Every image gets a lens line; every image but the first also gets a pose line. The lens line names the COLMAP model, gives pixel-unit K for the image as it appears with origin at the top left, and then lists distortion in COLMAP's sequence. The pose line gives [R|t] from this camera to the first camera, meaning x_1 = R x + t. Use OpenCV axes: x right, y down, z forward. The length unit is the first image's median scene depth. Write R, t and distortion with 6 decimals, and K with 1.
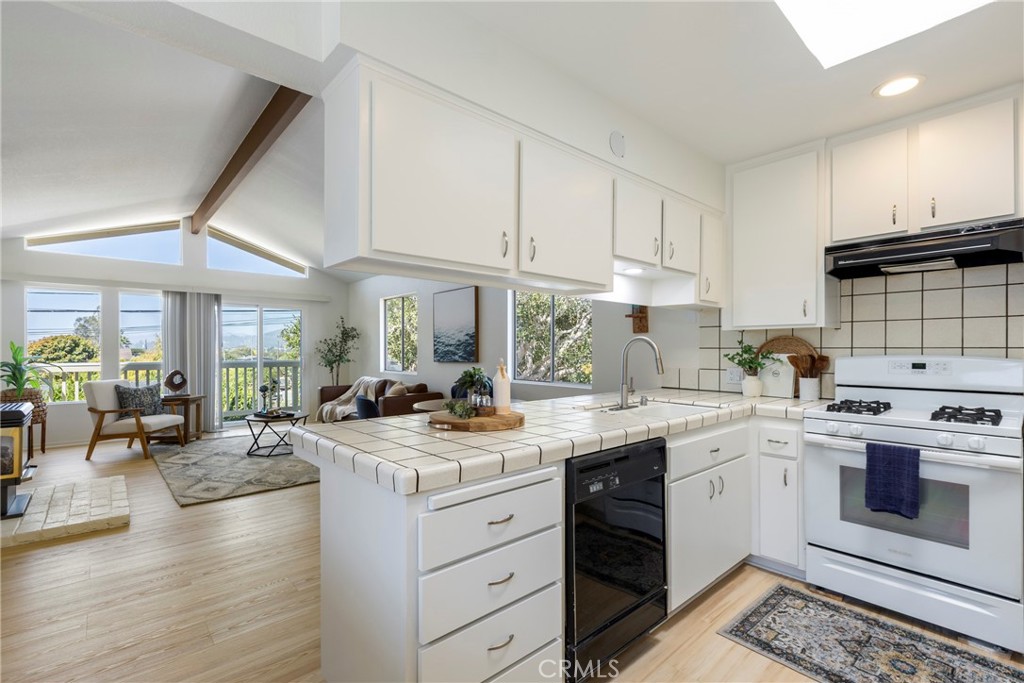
lens RADIAL K [[463.2, 0, 508.9], [0, 463.2, 350.8], [0, 0, 1]] dist [0.003259, -0.000136]
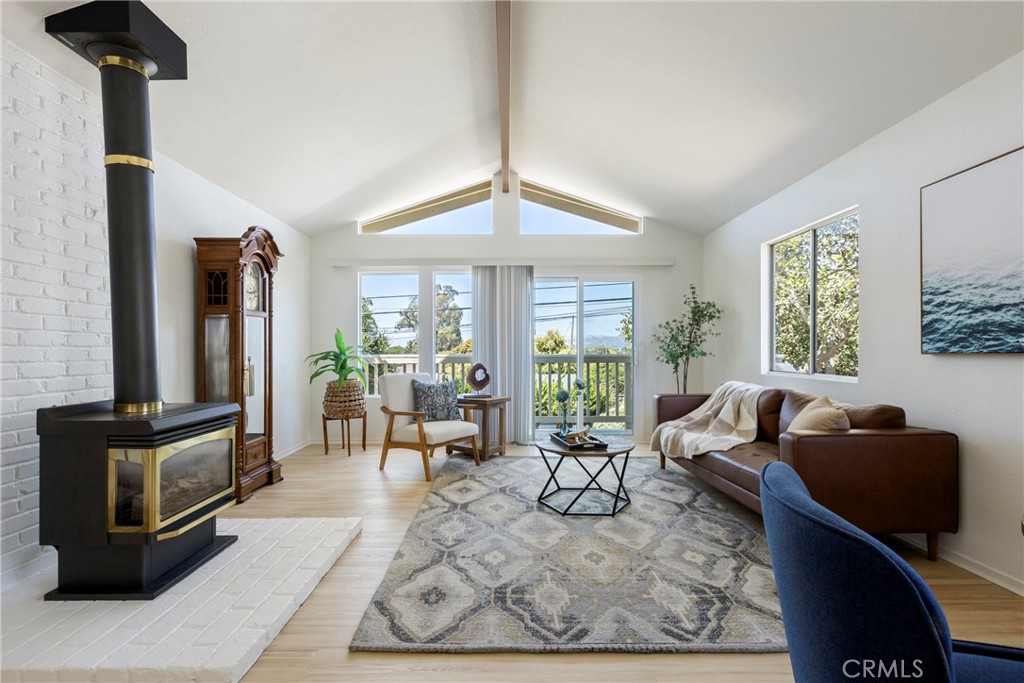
lens RADIAL K [[463.2, 0, 508.9], [0, 463.2, 350.8], [0, 0, 1]] dist [0.003259, -0.000136]
pose [[0.752357, 0.000189, -0.658755, -0.341960], [0.000150, 1.000000, 0.000458, 0.042403], [0.658755, -0.000444, 0.752357, 0.929226]]
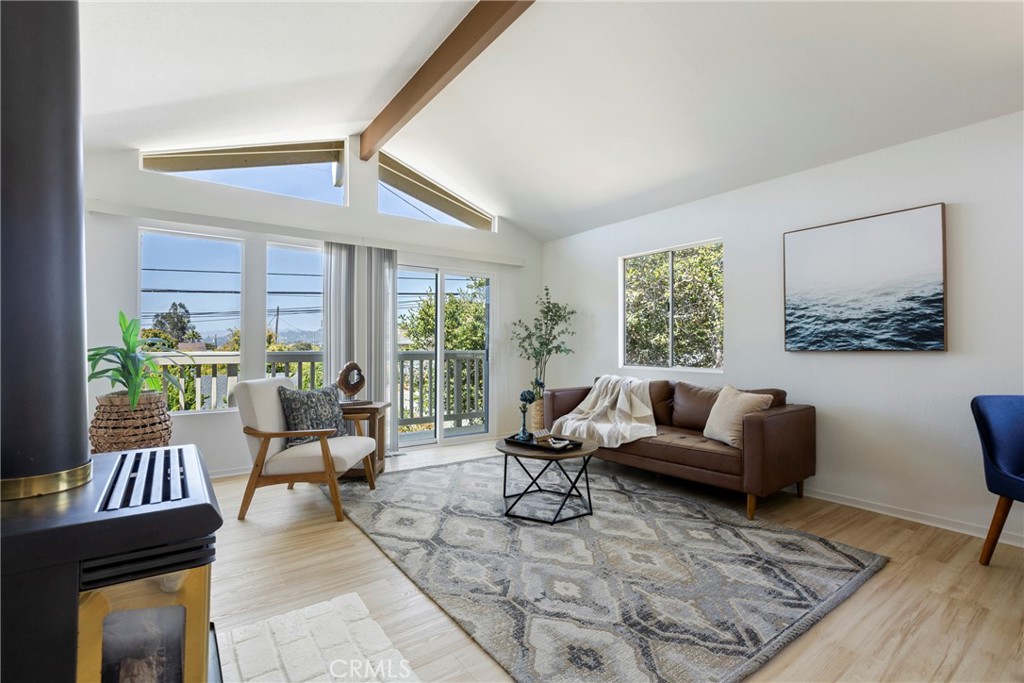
lens RADIAL K [[463.7, 0, 508.7], [0, 463.7, 340.4], [0, 0, 1]] dist [0.002869, 0.000443]
pose [[0.995344, 0.002509, -0.096352, -0.923380], [-0.003848, 0.999899, -0.013713, 0.040049], [0.096307, 0.014020, 0.995253, 0.811935]]
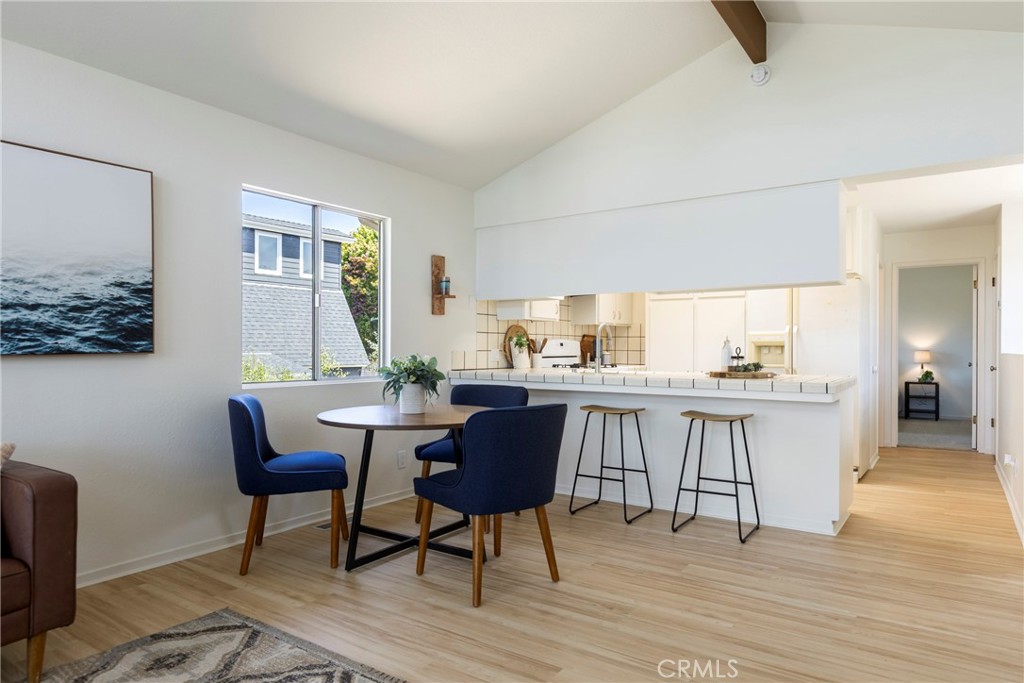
lens RADIAL K [[641.1, 0, 514.8], [0, 641.1, 345.4], [0, 0, 1]] dist [-0.006629, -0.001399]
pose [[-0.247970, 0.003396, 0.968762, -1.319134], [0.001474, 0.999994, -0.003129, 0.036816], [-0.968767, 0.000652, -0.247974, 1.515079]]
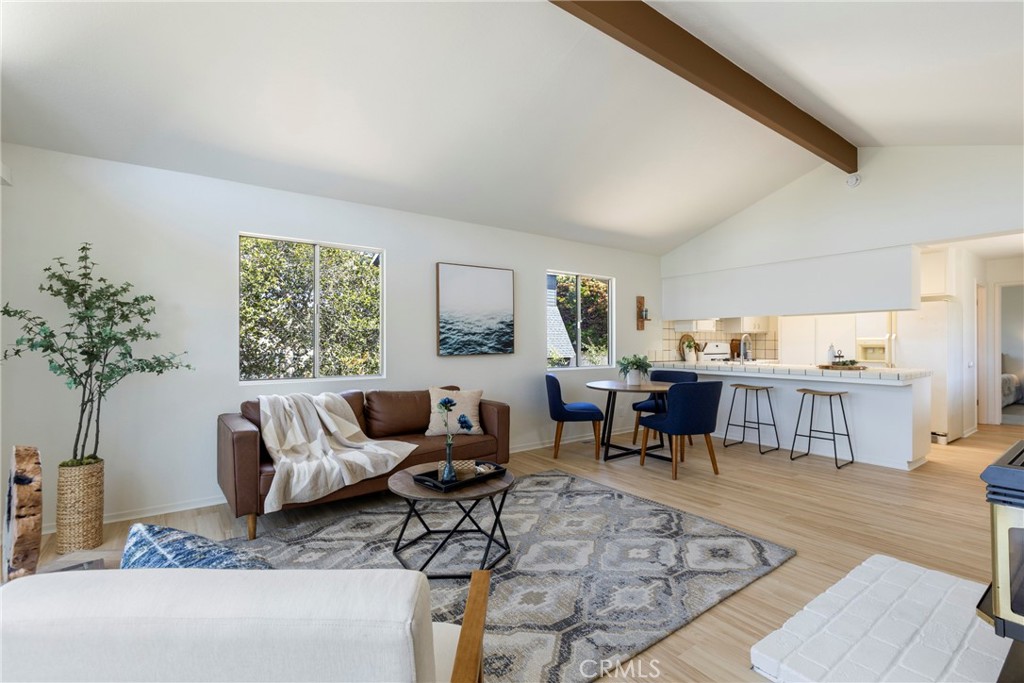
lens RADIAL K [[460.0, 0, 509.4], [0, 460.0, 340.4], [0, 0, 1]] dist [-0.001576, 0.000025]
pose [[0.094115, 0.005665, 0.995545, -1.800132], [0.003269, 0.999977, -0.005999, 0.008447], [-0.995556, 0.003819, 0.094094, 1.693743]]
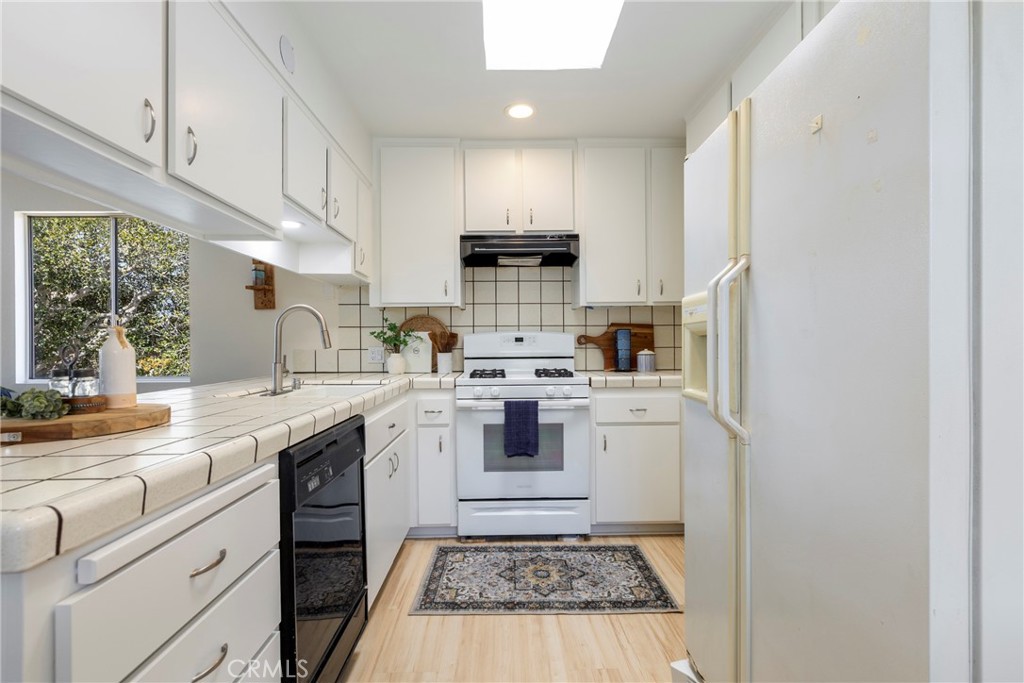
lens RADIAL K [[475.7, 0, 510.7], [0, 475.7, 345.7], [0, 0, 1]] dist [0.001677, 0.000345]
pose [[0.646708, -0.005620, 0.762717, -0.107409], [0.009538, 0.999954, -0.000720, 0.041565], [-0.762678, 0.007740, 0.646732, 0.142703]]
